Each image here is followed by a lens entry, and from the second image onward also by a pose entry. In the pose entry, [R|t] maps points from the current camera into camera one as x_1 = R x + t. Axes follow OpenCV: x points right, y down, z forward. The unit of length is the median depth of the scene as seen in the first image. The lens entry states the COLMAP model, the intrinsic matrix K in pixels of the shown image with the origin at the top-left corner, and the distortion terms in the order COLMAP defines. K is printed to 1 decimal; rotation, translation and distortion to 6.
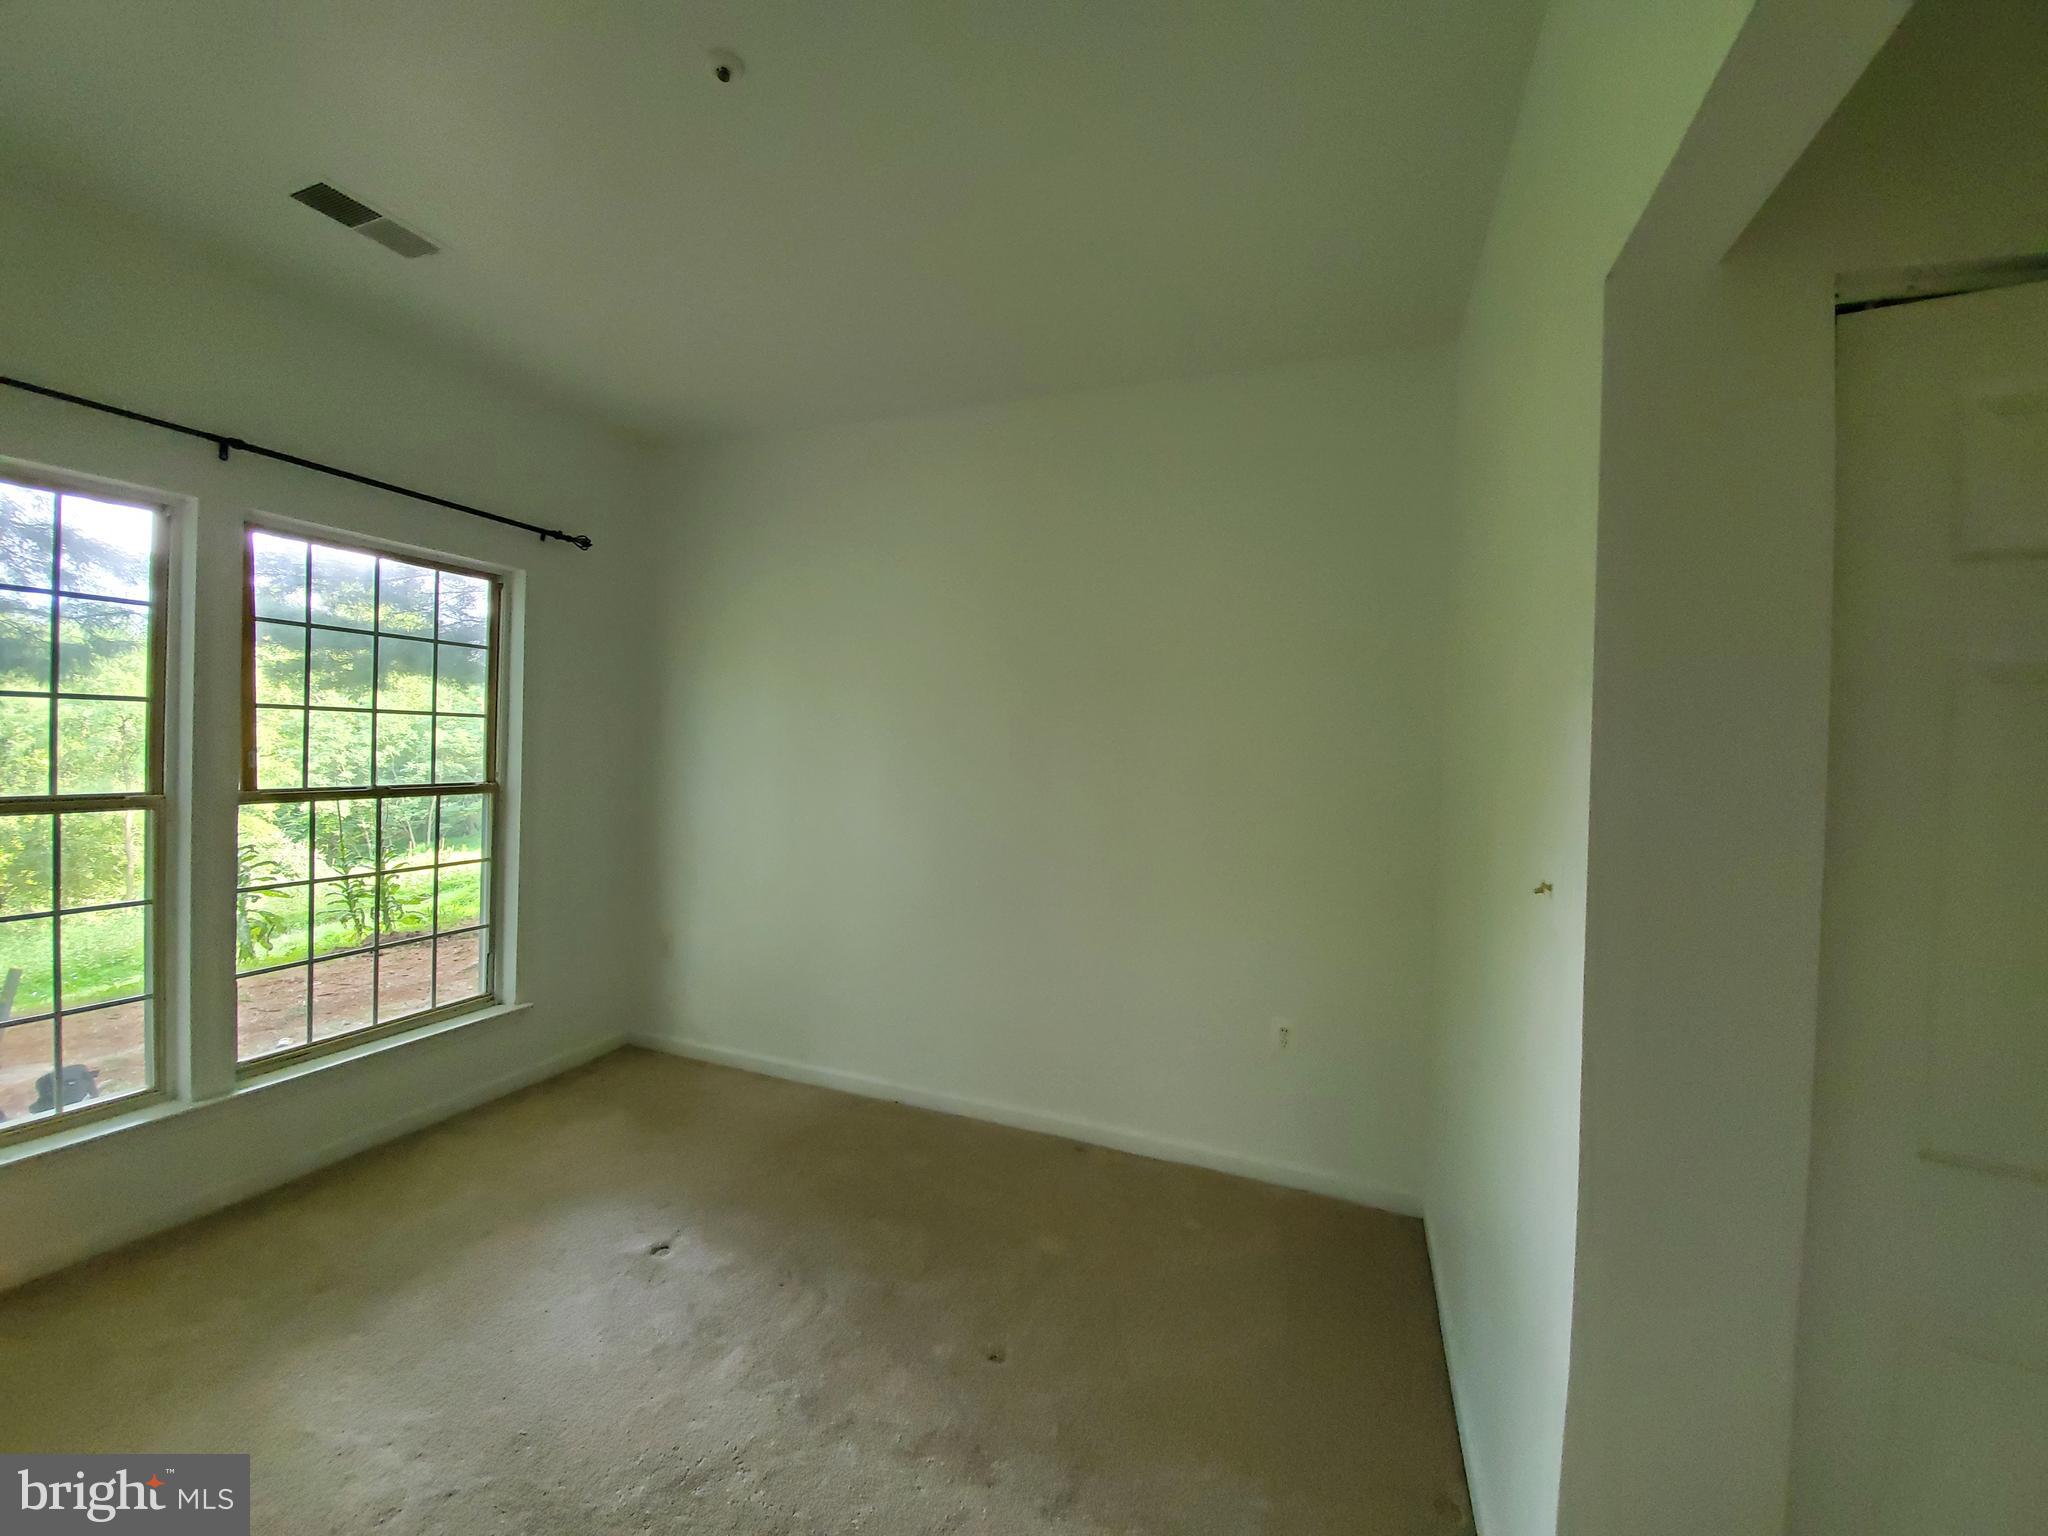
lens RADIAL K [[810.9, 0, 1024.6], [0, 810.9, 752.1], [0, 0, 1]] dist [0.019969, -0.019301]
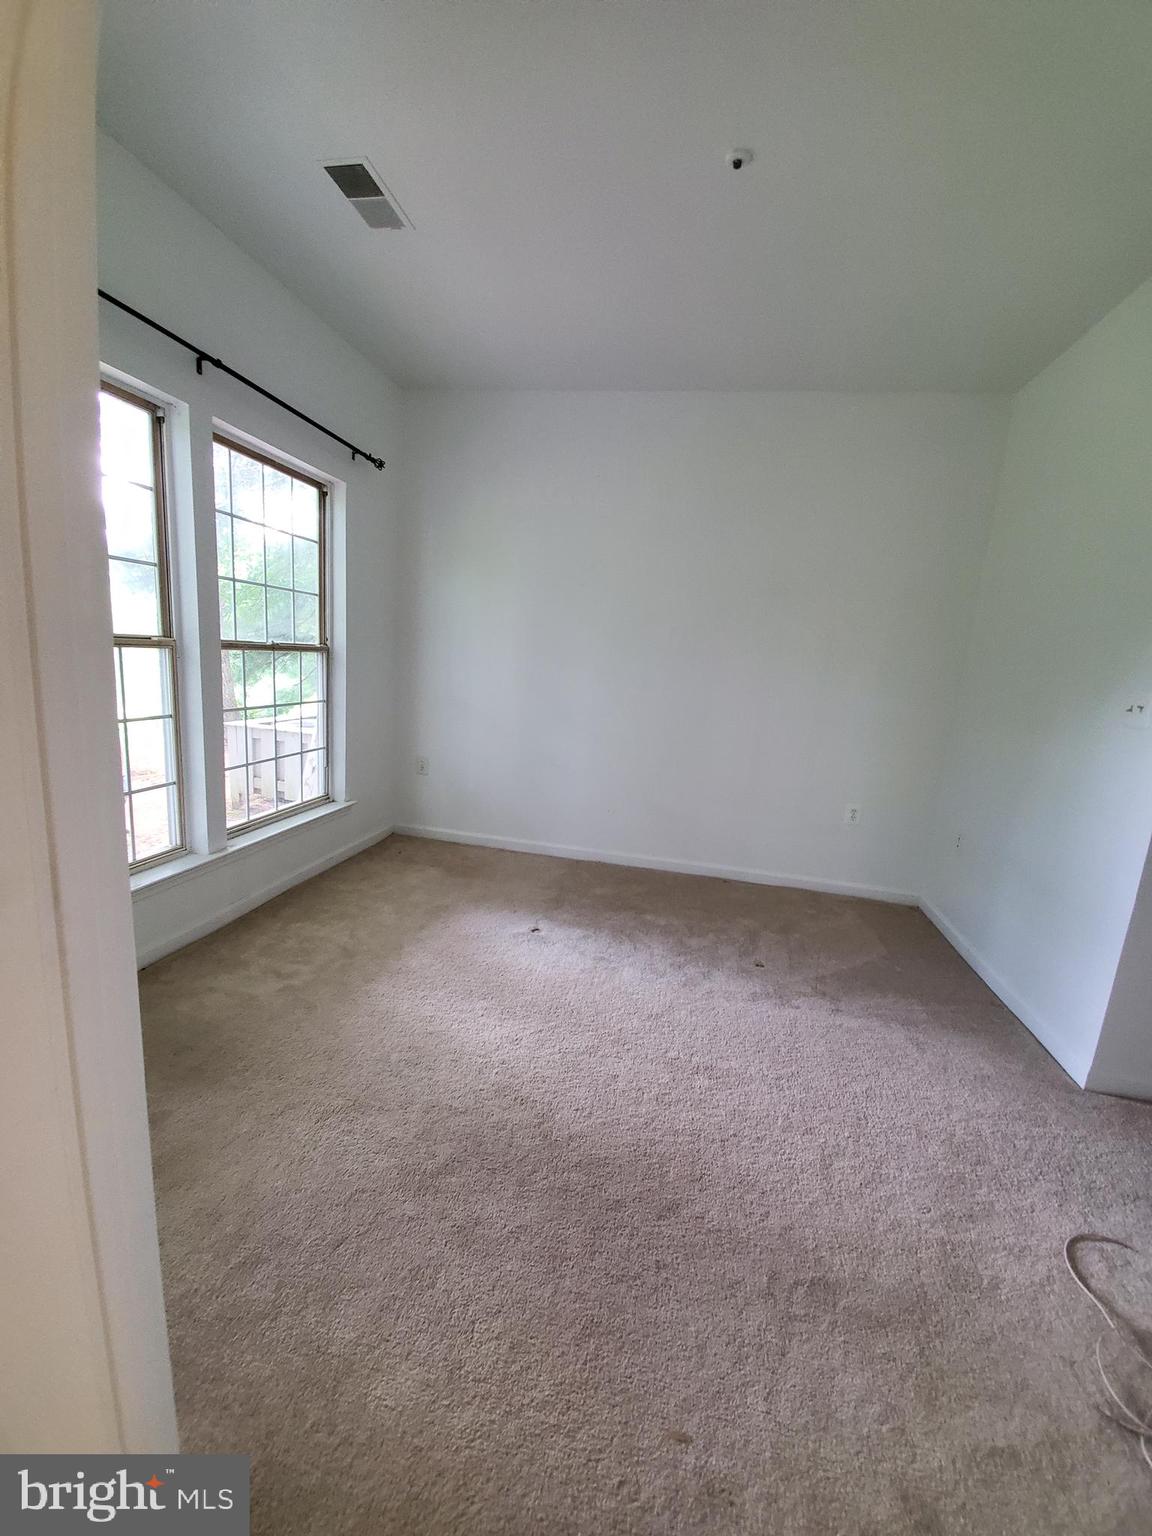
lens RADIAL K [[608.2, 0, 587.1], [0, 608.2, 770.6], [0, 0, 1]] dist [0.019969, -0.019301]
pose [[0.981925, 0.009655, 0.189026, -0.499653], [-0.044401, 0.982580, 0.180460, 0.047987], [-0.183991, -0.185591, 0.965248, -0.144202]]
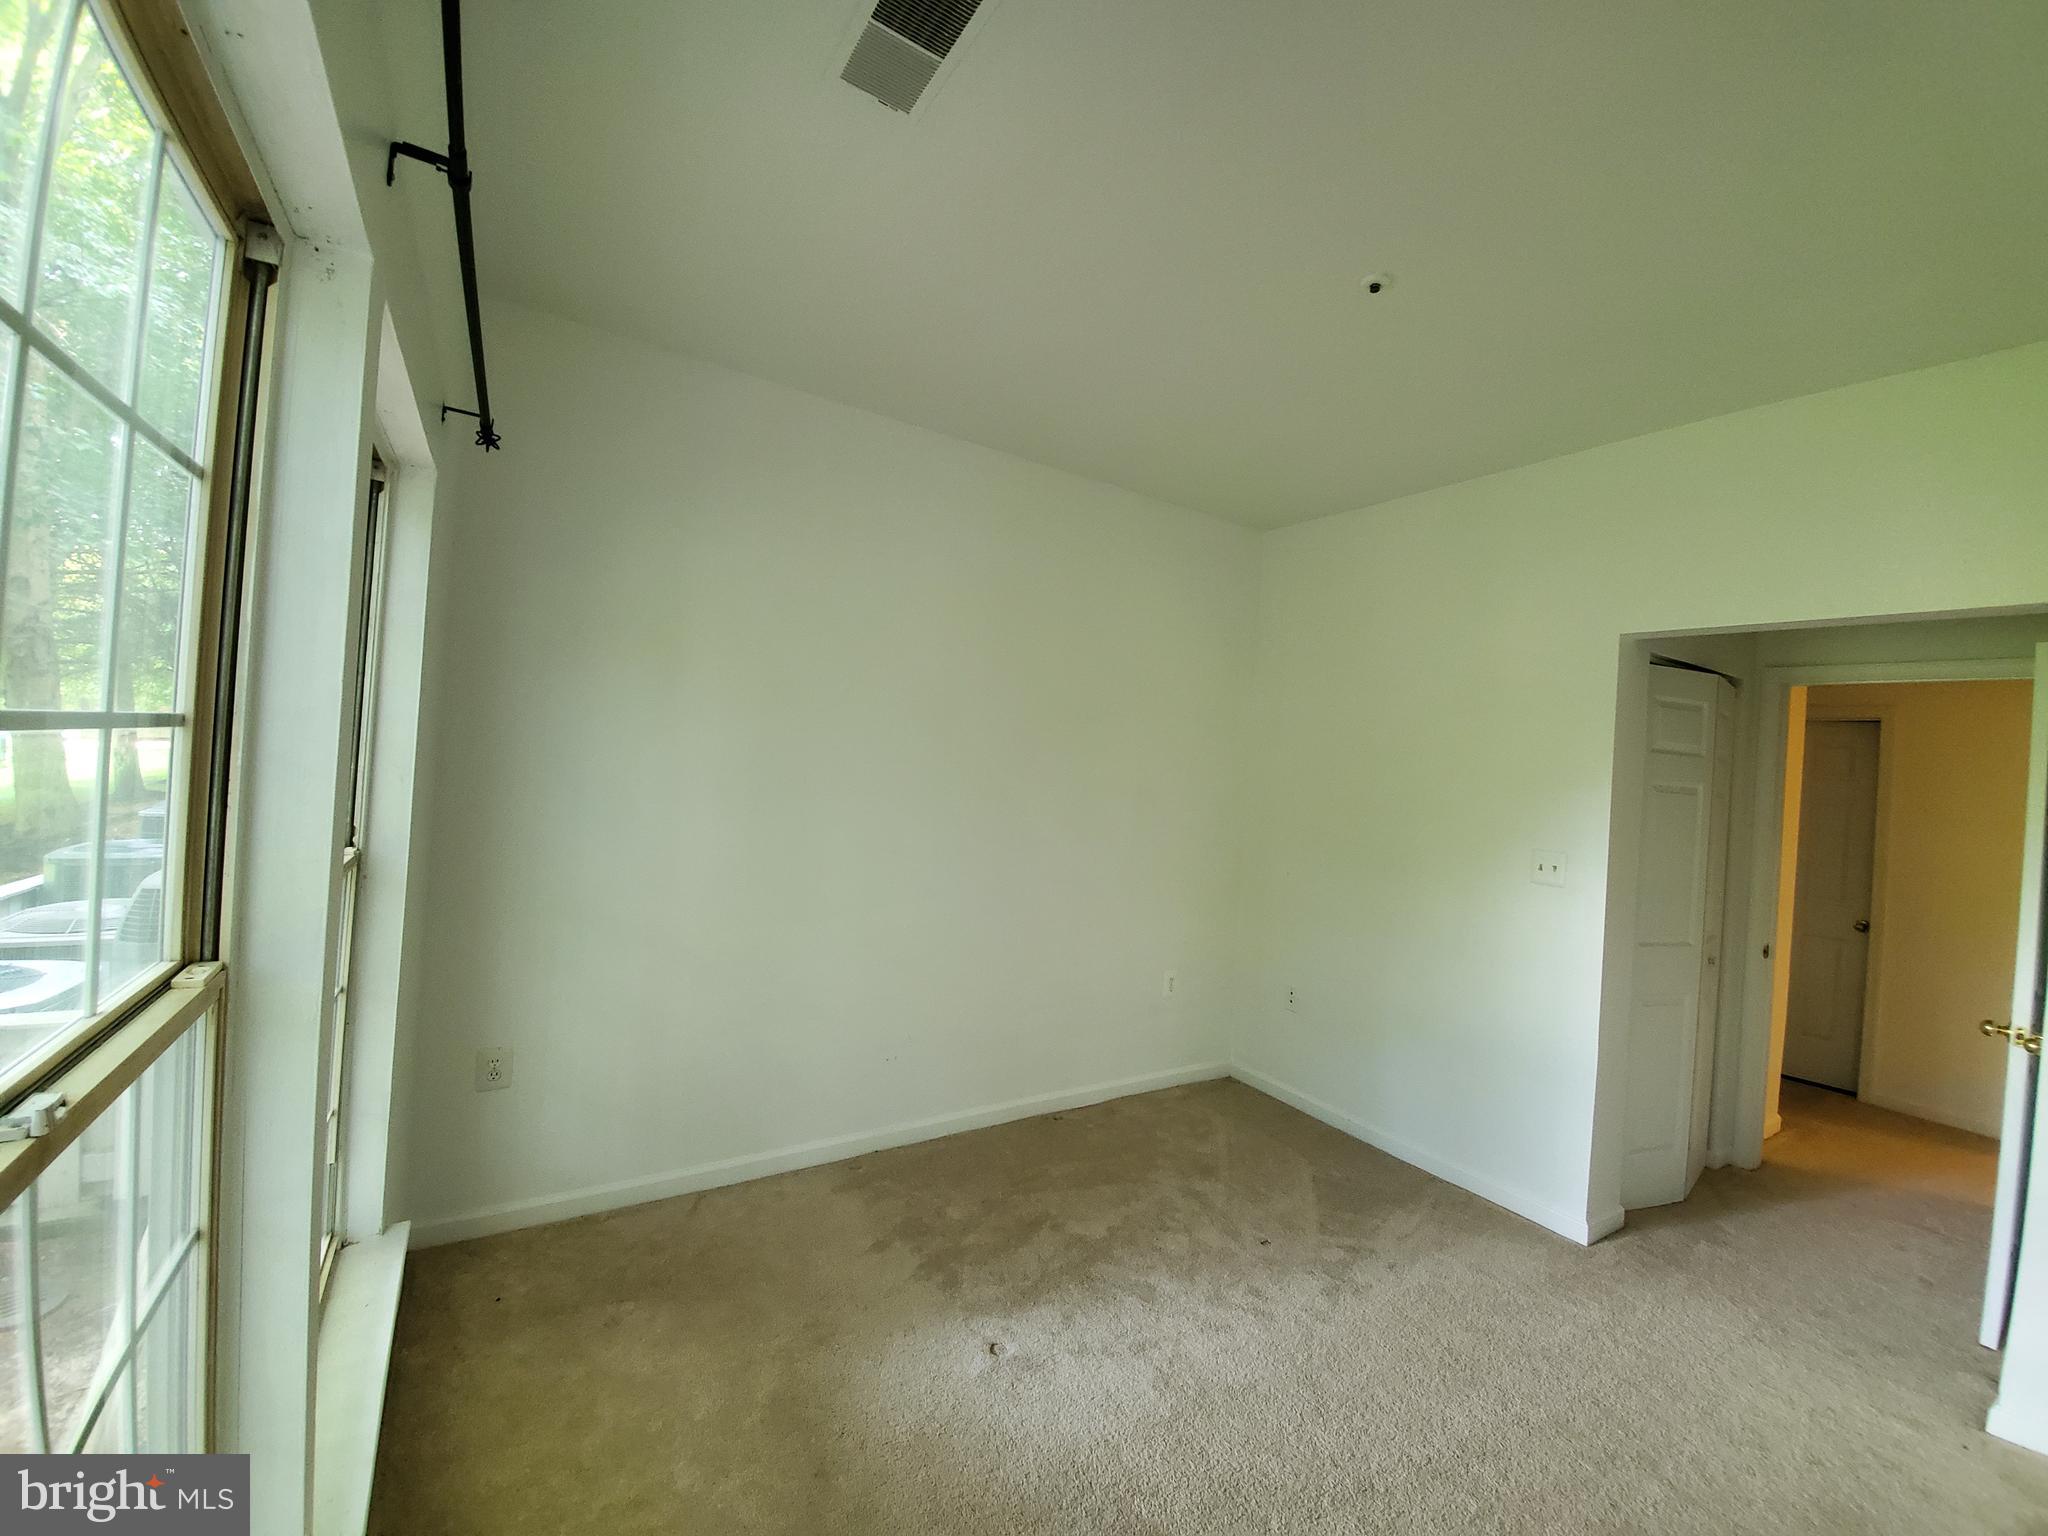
lens RADIAL K [[807.3, 0, 1020.5], [0, 807.3, 751.8], [0, 0, 1]] dist [0.013099, -0.014752]
pose [[0.591707, 0.015424, 0.806005, -1.004439], [-0.038922, 0.999198, 0.009453, -0.060098], [-0.805213, -0.036965, 0.591833, 0.395991]]
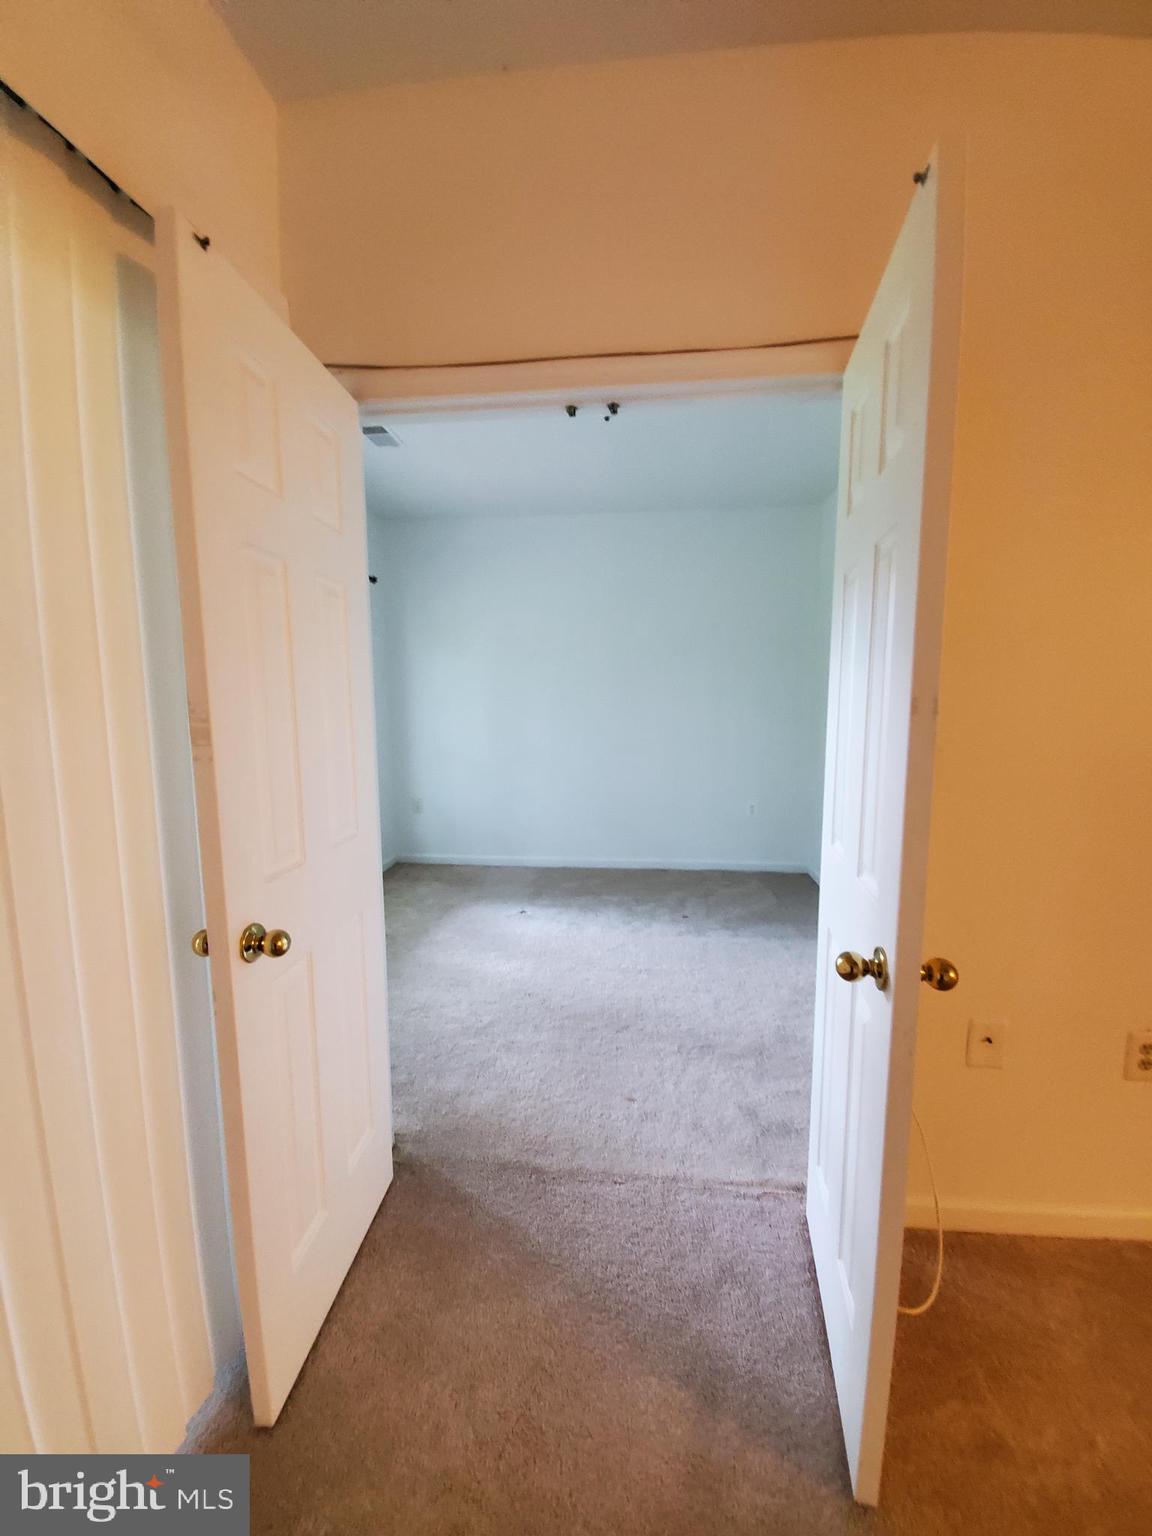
lens RADIAL K [[613.2, 0, 585.0], [0, 613.2, 765.1], [0, 0, 1]] dist [0.001631, 0.000106]
pose [[0.964450, -0.066110, 0.255861, -0.592252], [0.040557, 0.993761, 0.103894, 0.025991], [-0.261134, -0.089824, 0.961114, -0.560062]]
